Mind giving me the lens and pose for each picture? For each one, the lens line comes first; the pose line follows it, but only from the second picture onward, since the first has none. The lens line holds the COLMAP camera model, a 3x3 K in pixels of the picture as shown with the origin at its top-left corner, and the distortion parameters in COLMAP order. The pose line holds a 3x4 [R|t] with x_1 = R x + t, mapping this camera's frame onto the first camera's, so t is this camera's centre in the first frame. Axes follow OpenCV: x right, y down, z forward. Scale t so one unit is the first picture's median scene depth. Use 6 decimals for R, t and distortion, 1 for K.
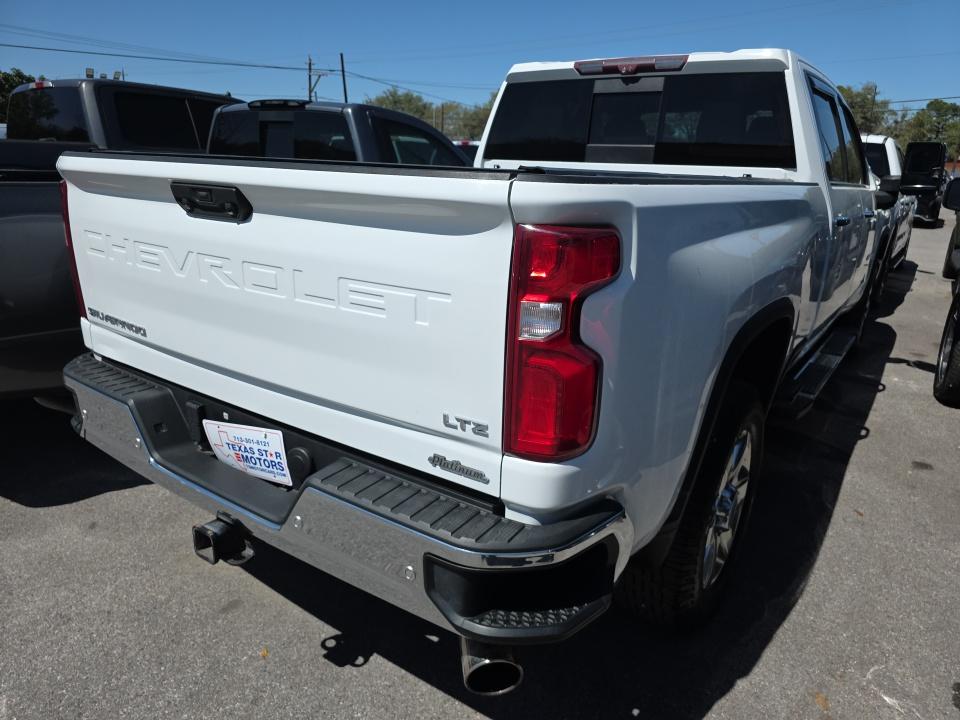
lens RADIAL K [[667.0, 0, 480.0], [0, 667.0, 360.0], [0, 0, 1]] dist [0.049627, -0.046956]
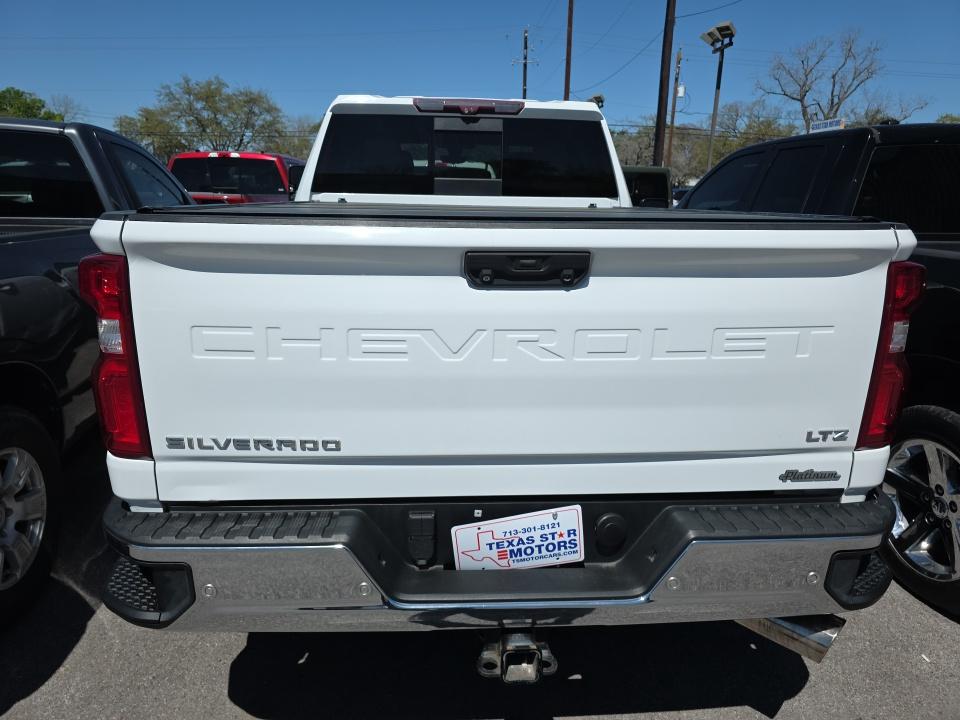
lens RADIAL K [[667.0, 0, 480.0], [0, 667.0, 360.0], [0, 0, 1]] dist [0.049627, -0.046956]
pose [[0.771172, -0.177097, 0.611498, -0.874348], [0.191483, 0.980575, 0.042503, -0.146269], [-0.607147, 0.084314, 0.790103, 0.312879]]
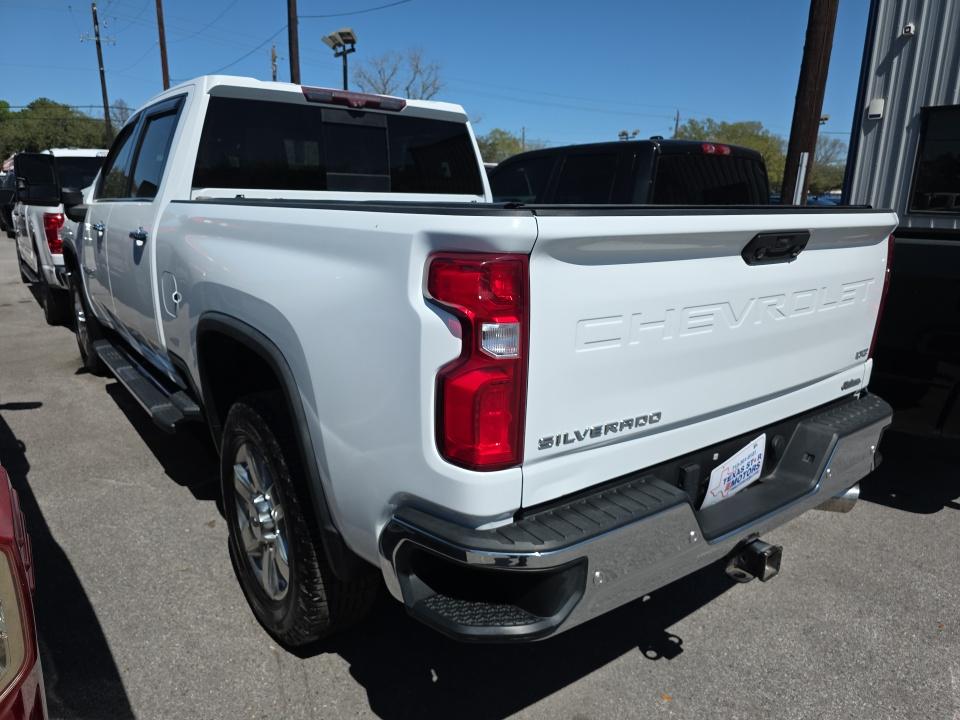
lens RADIAL K [[667.0, 0, 480.0], [0, 667.0, 360.0], [0, 0, 1]] dist [0.049627, -0.046956]
pose [[0.287235, -0.256510, 0.922875, -1.404283], [0.265935, 0.946954, 0.180433, -0.339867], [-0.920203, 0.193598, 0.340214, 0.967019]]
